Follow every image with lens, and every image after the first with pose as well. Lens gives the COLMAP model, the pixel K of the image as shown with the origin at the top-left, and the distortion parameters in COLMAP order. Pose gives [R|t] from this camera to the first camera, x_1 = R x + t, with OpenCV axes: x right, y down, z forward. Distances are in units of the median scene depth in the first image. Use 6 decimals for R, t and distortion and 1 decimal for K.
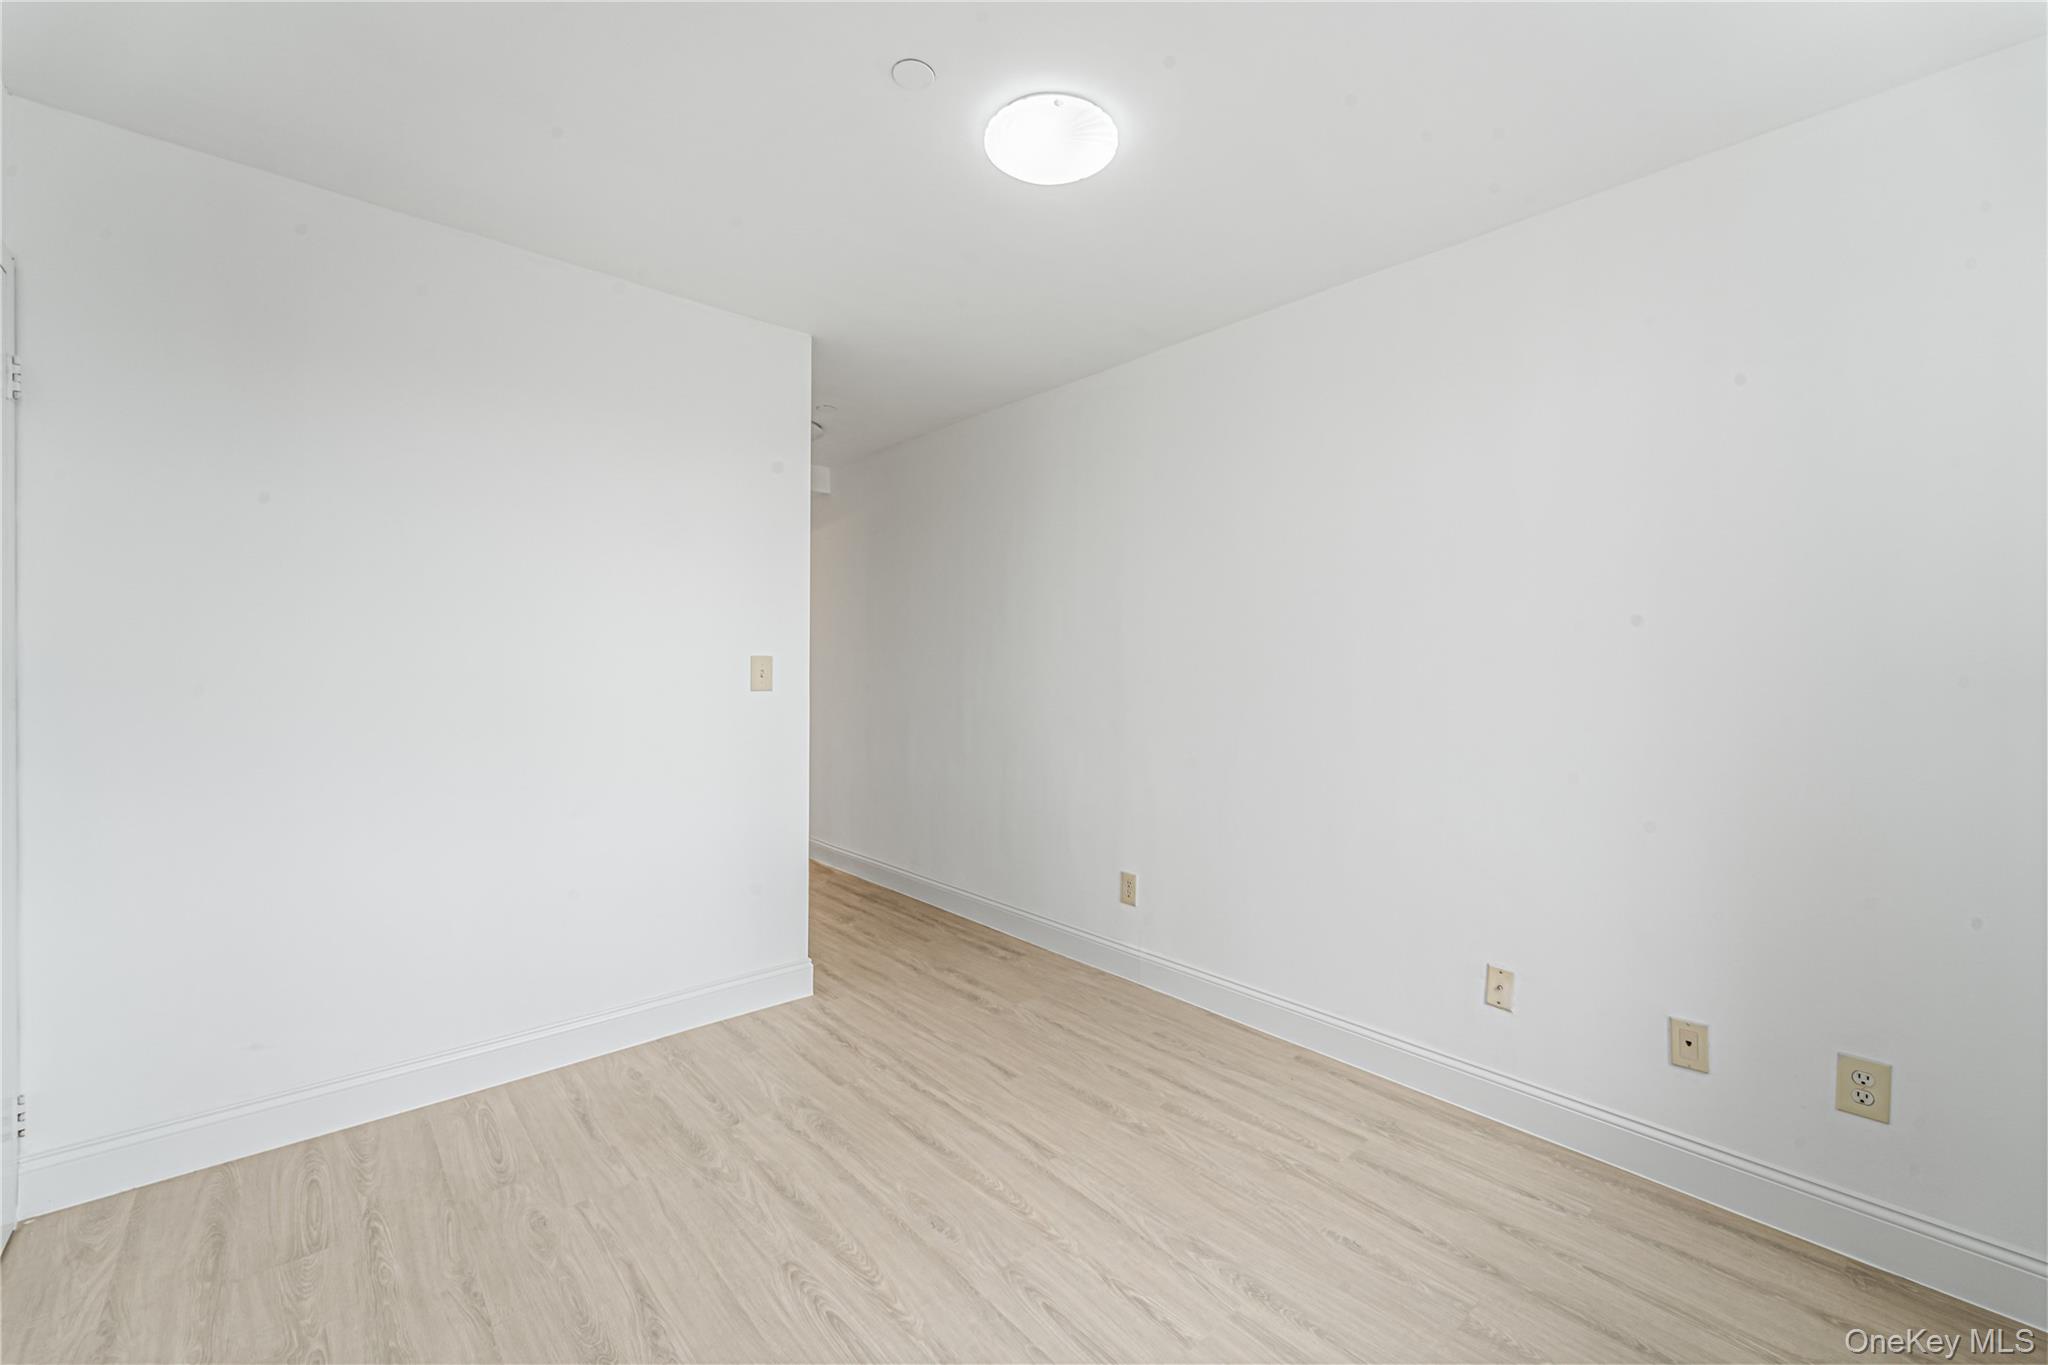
lens RADIAL K [[831.5, 0, 1039.3], [0, 831.5, 678.7], [0, 0, 1]] dist [0.003617, -0.000647]
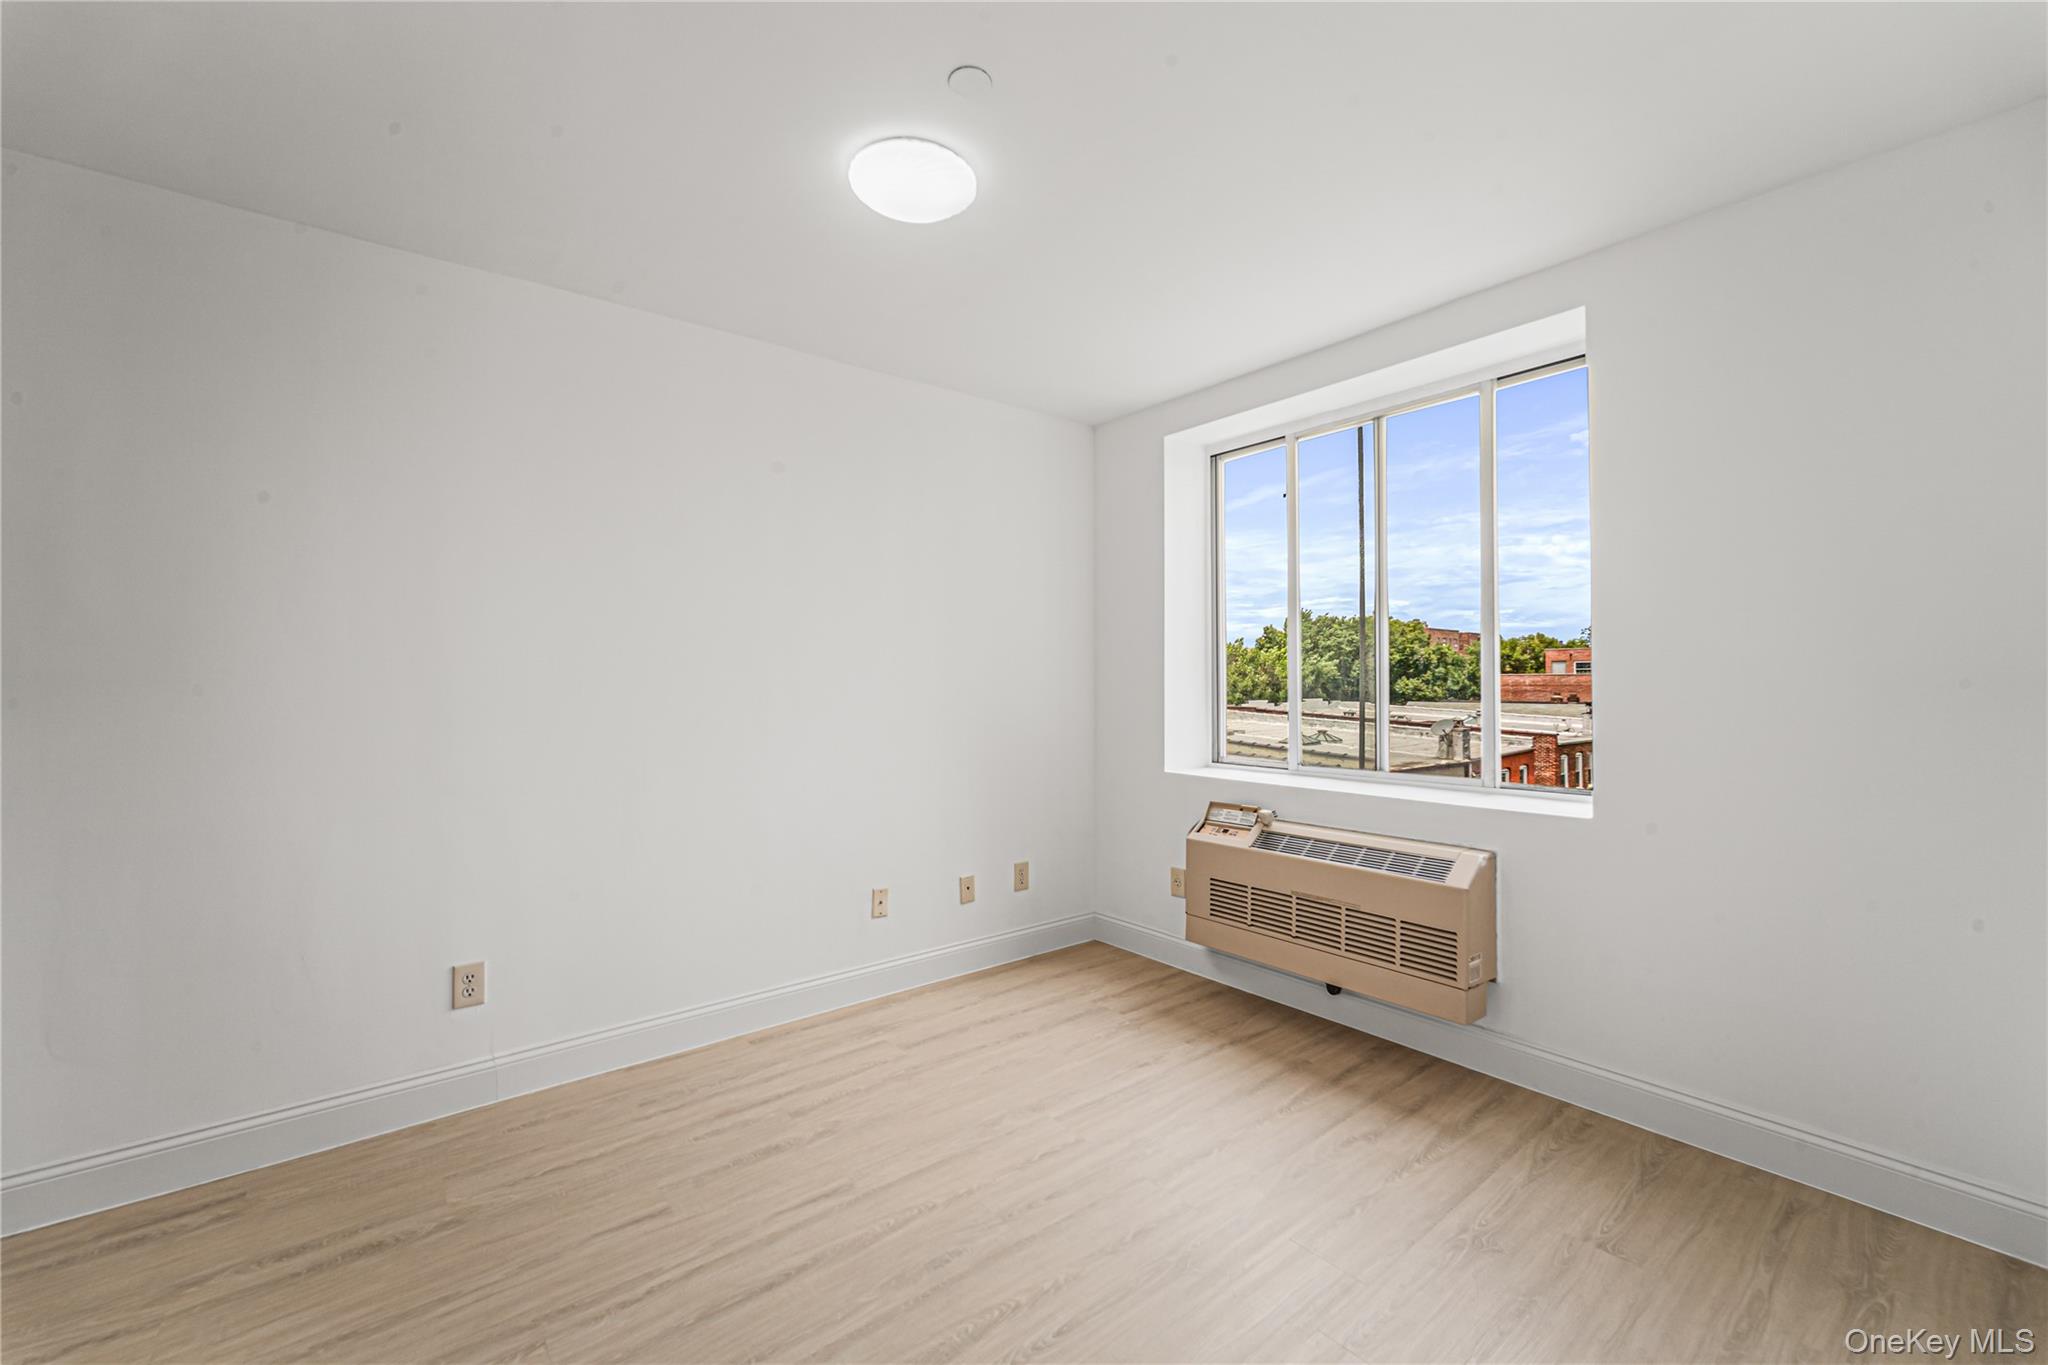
lens RADIAL K [[831.5, 0, 1030.8], [0, 831.5, 697.2], [0, 0, 1]] dist [0.003617, -0.000647]
pose [[0.045051, -0.026582, 0.998631, -0.852100], [0.019671, 0.999476, 0.025718, -0.010490], [-0.998791, 0.018485, 0.045550, 0.682164]]
